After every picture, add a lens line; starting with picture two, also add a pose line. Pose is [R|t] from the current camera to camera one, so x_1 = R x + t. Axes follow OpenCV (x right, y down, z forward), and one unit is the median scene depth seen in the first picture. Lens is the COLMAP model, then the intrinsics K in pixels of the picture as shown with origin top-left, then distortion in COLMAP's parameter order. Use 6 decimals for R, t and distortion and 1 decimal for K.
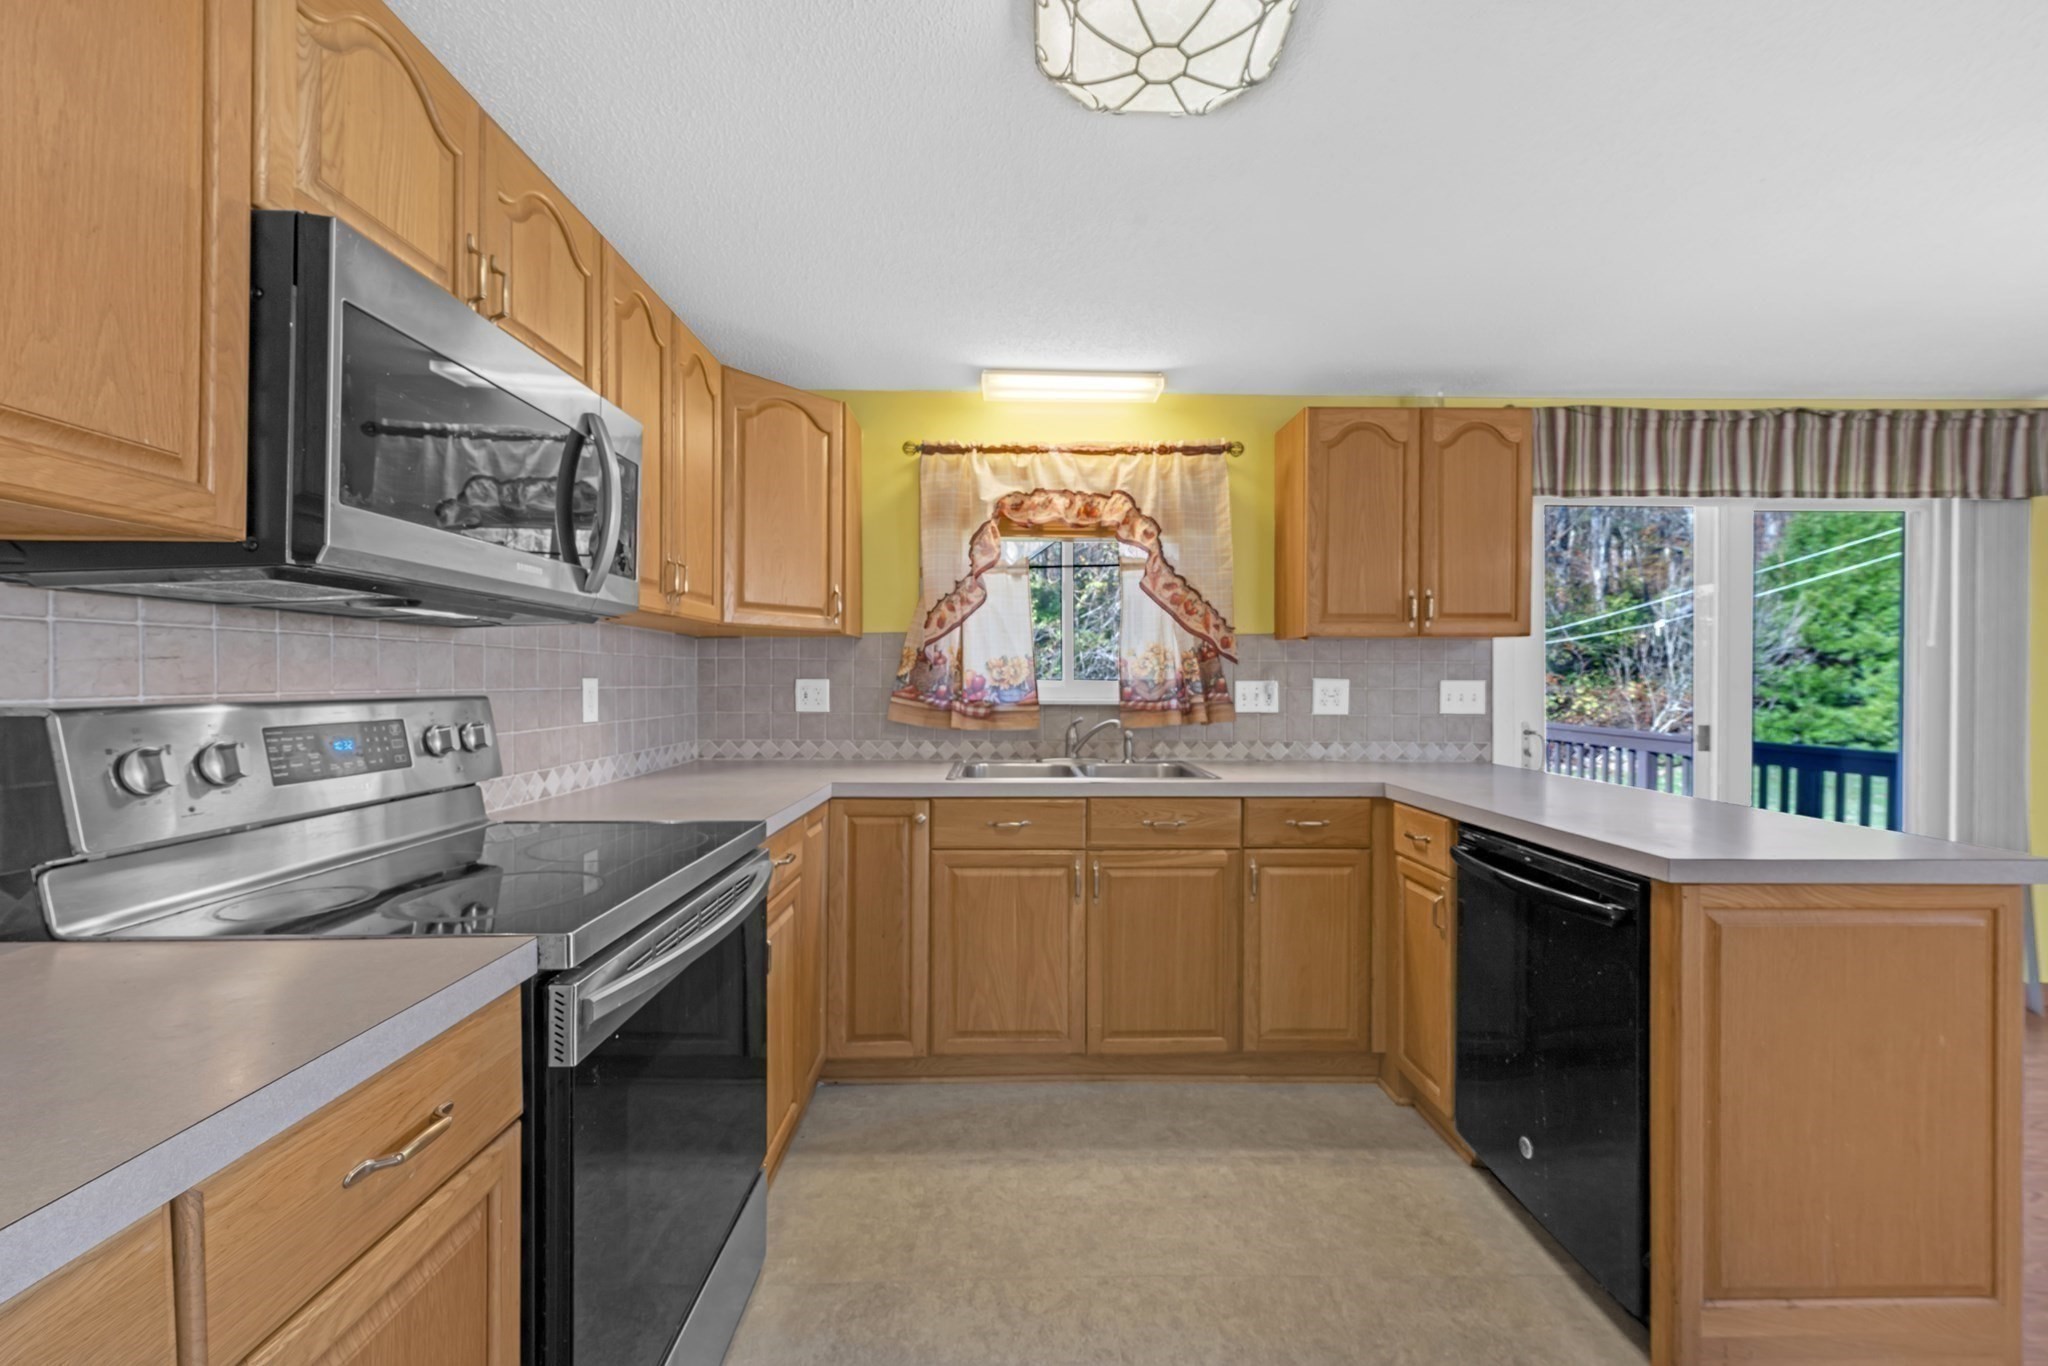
lens RADIAL K [[808.9, 0, 1029.4], [0, 808.9, 688.1], [0, 0, 1]] dist [0.002527, 0.000046]
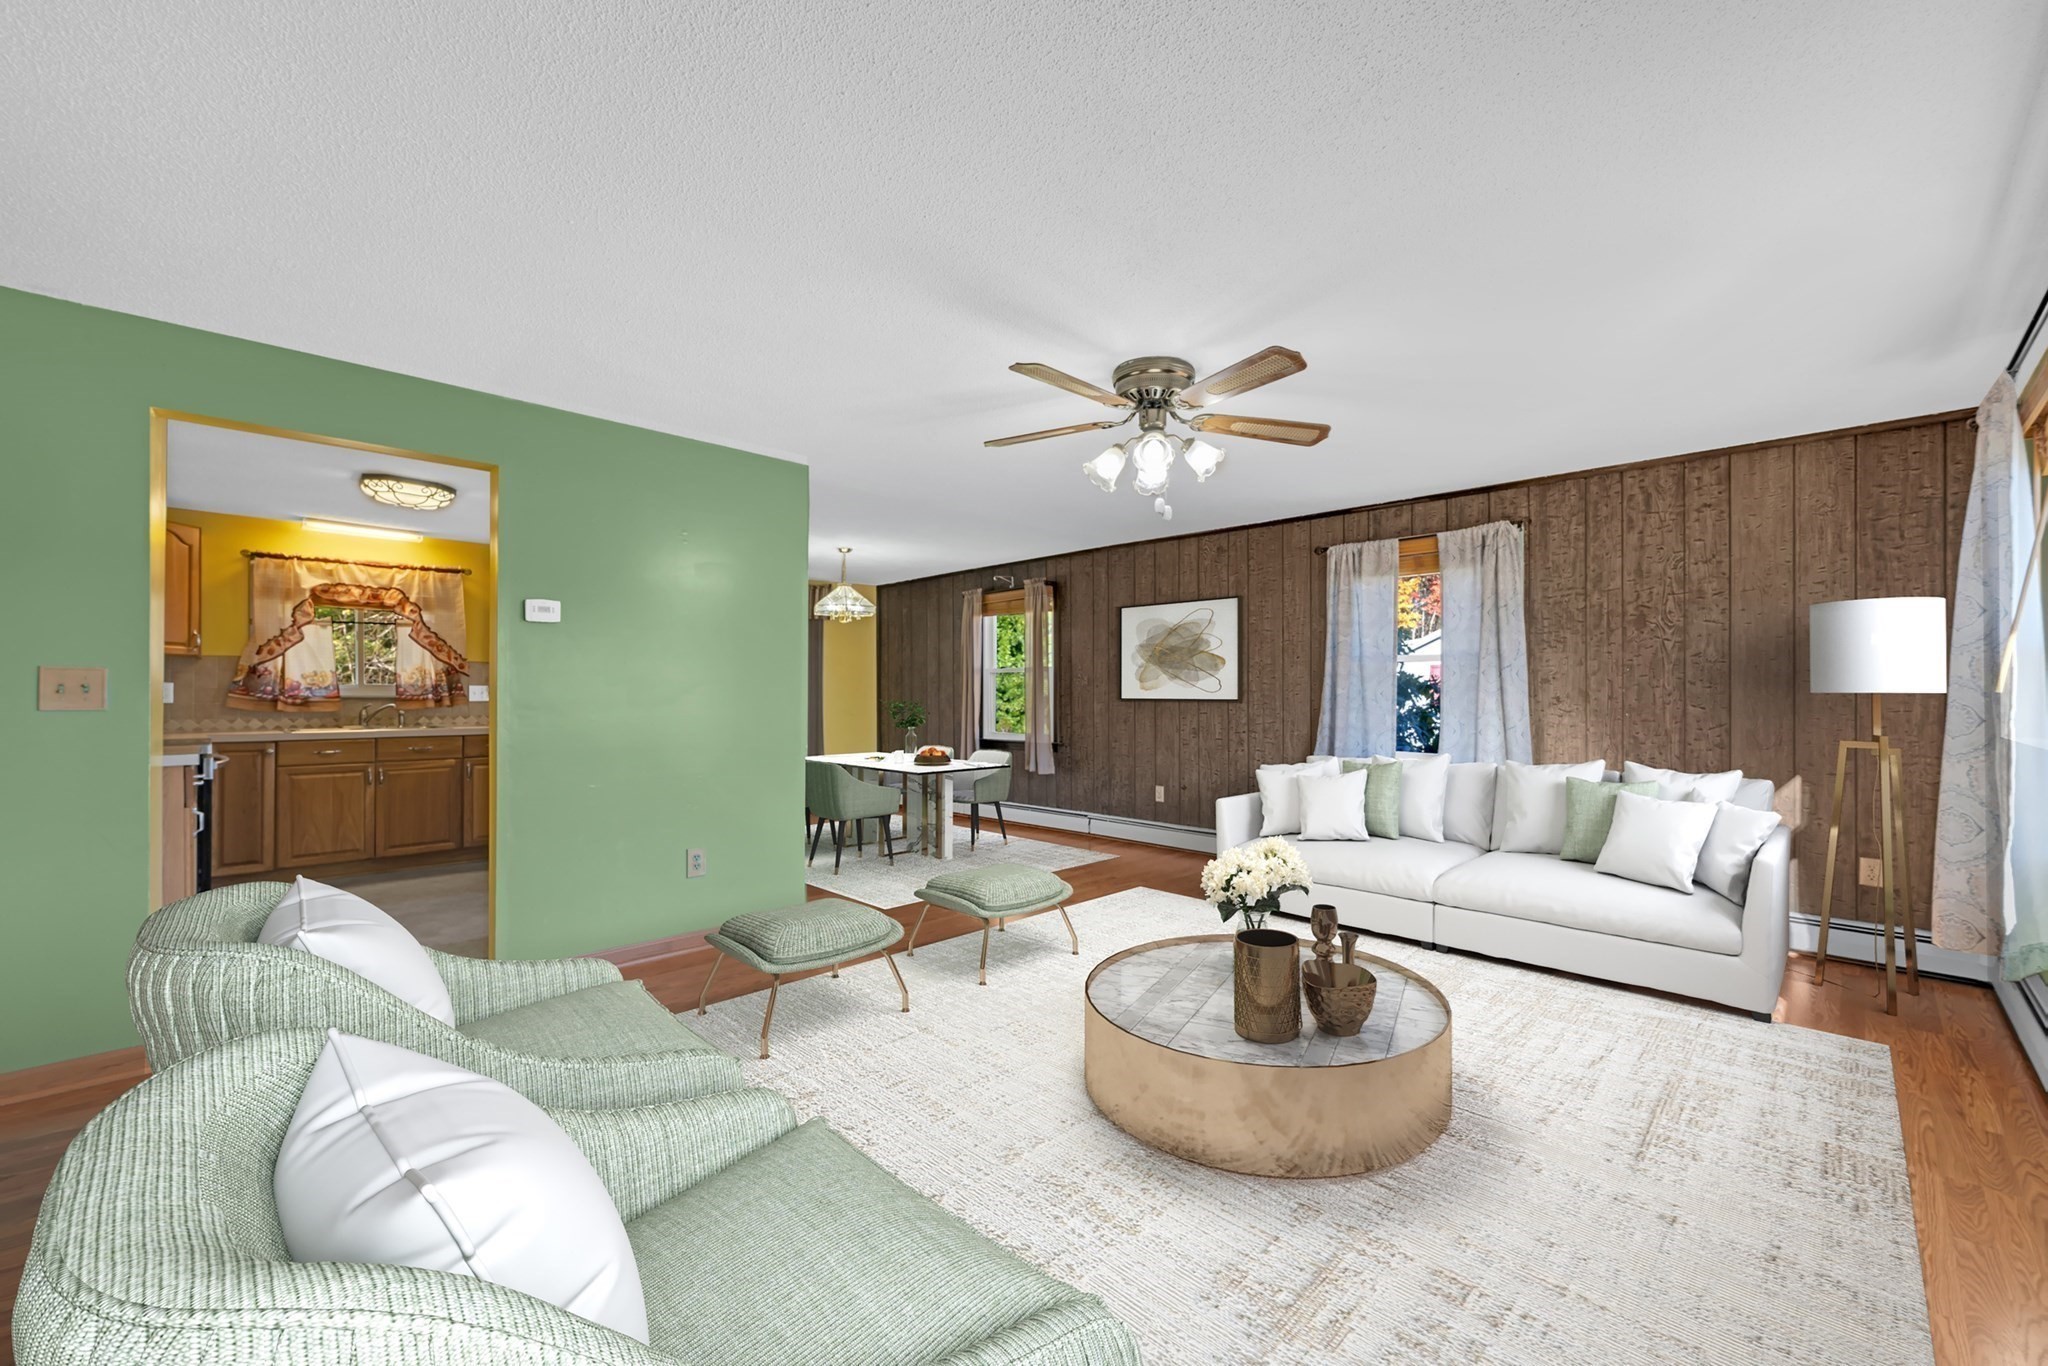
lens RADIAL K [[808.9, 0, 1029.4], [0, 808.9, 688.1], [0, 0, 1]] dist [0.002527, 0.000046]
pose [[0.719540, 0.001818, 0.694449, -0.145413], [0.010046, 0.999865, -0.013026, 0.040062], [-0.694378, 0.016349, 0.719424, -1.468355]]
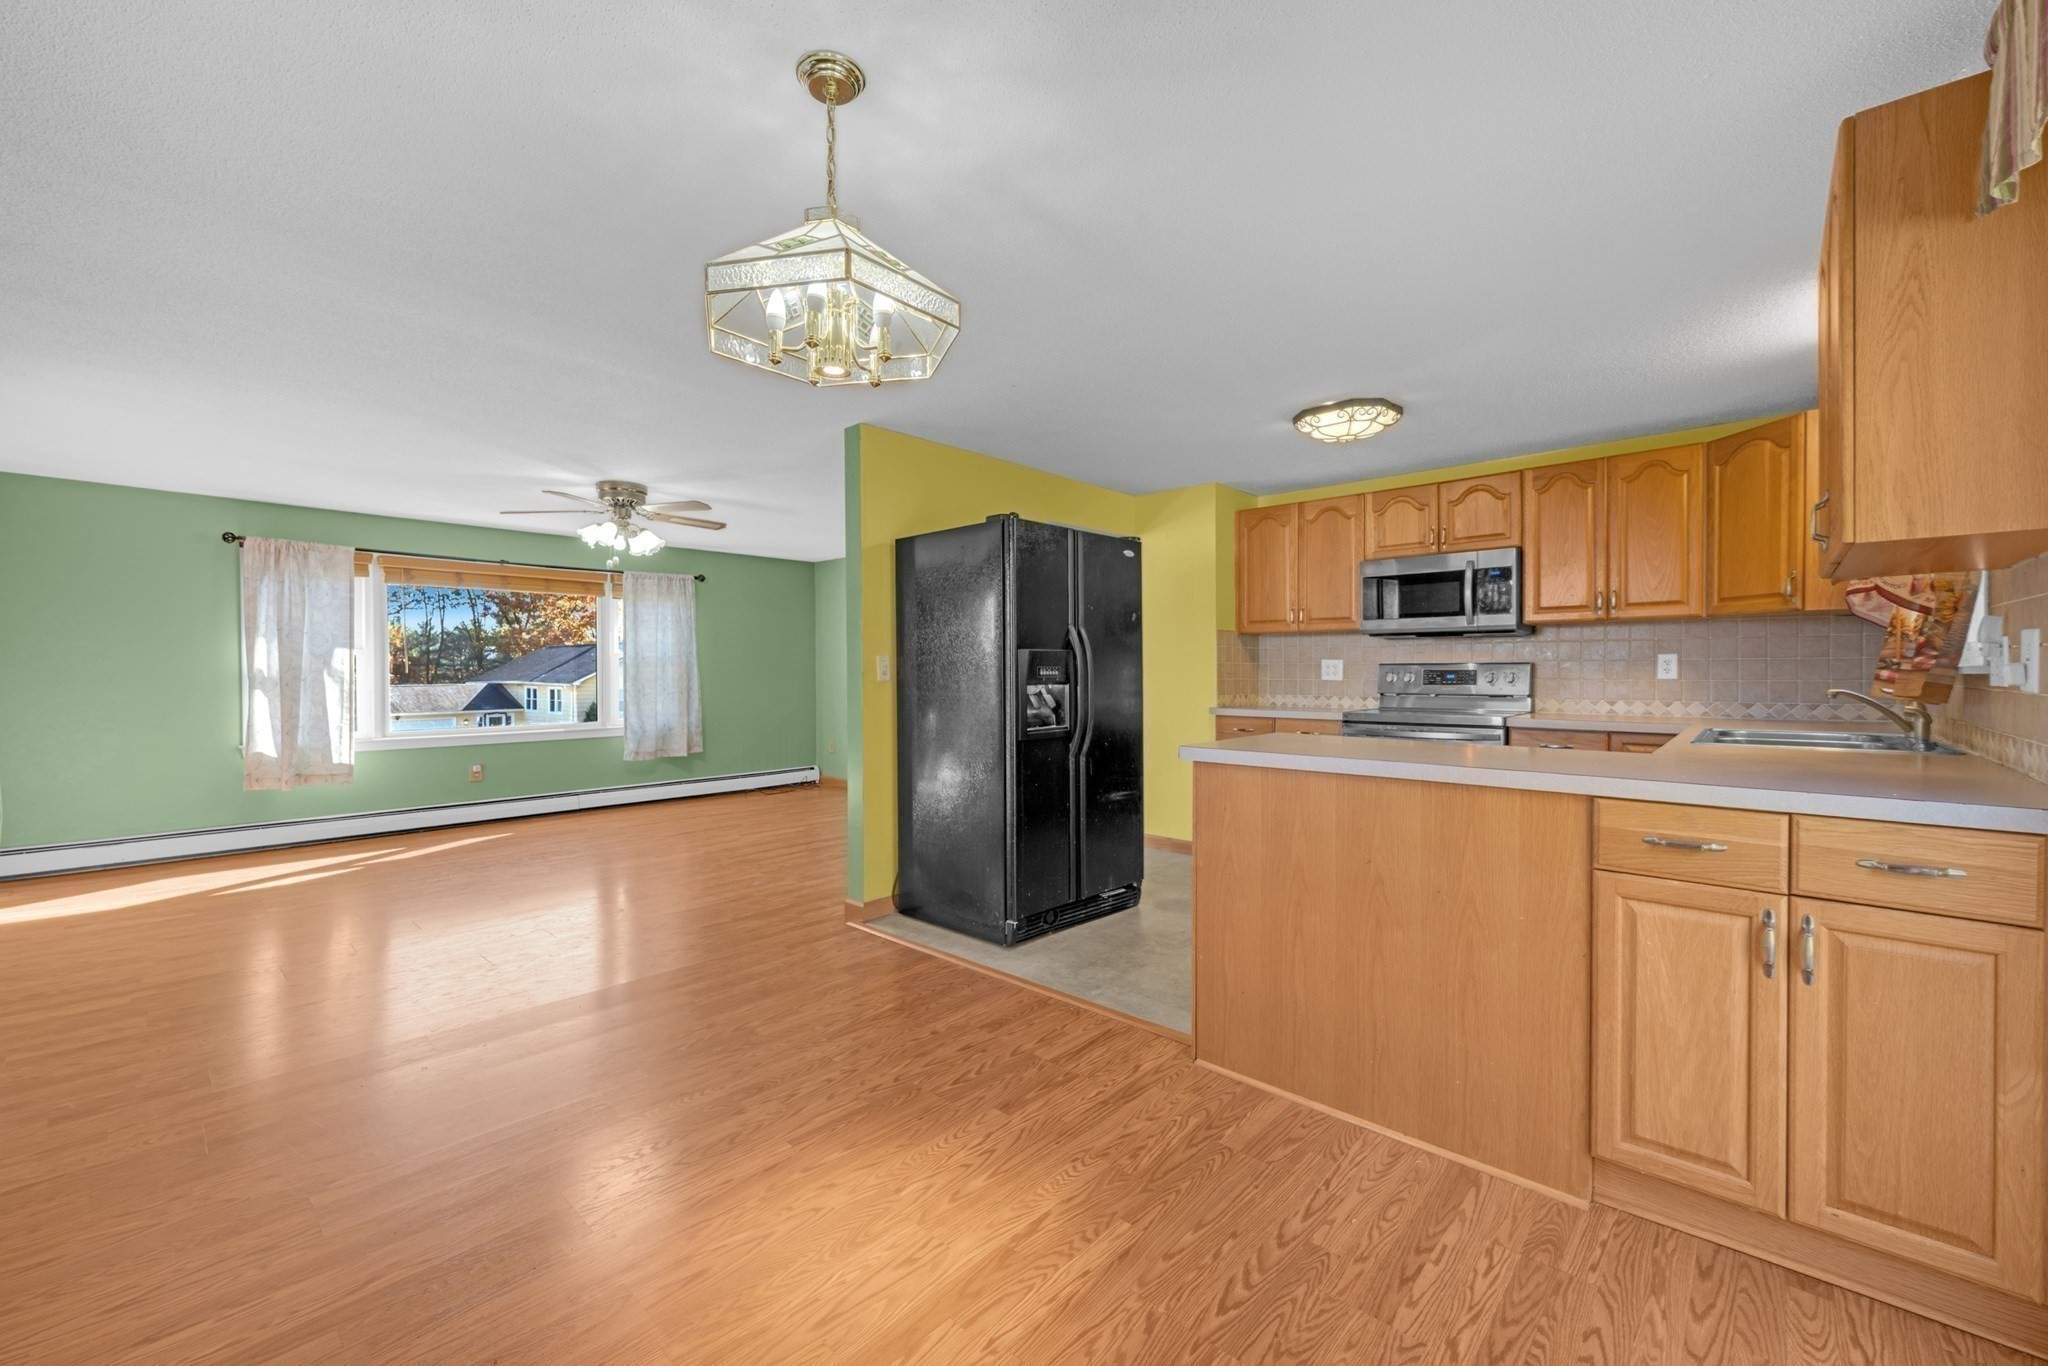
lens RADIAL K [[833.1, 0, 1026.0], [0, 833.1, 673.5], [0, 0, 1]] dist [-0.000329, 0.000082]
pose [[-0.678321, 0.000306, -0.734766, 1.335171], [-0.006332, 0.999960, 0.006261, 0.021572], [0.734739, 0.008900, -0.678292, 0.935589]]
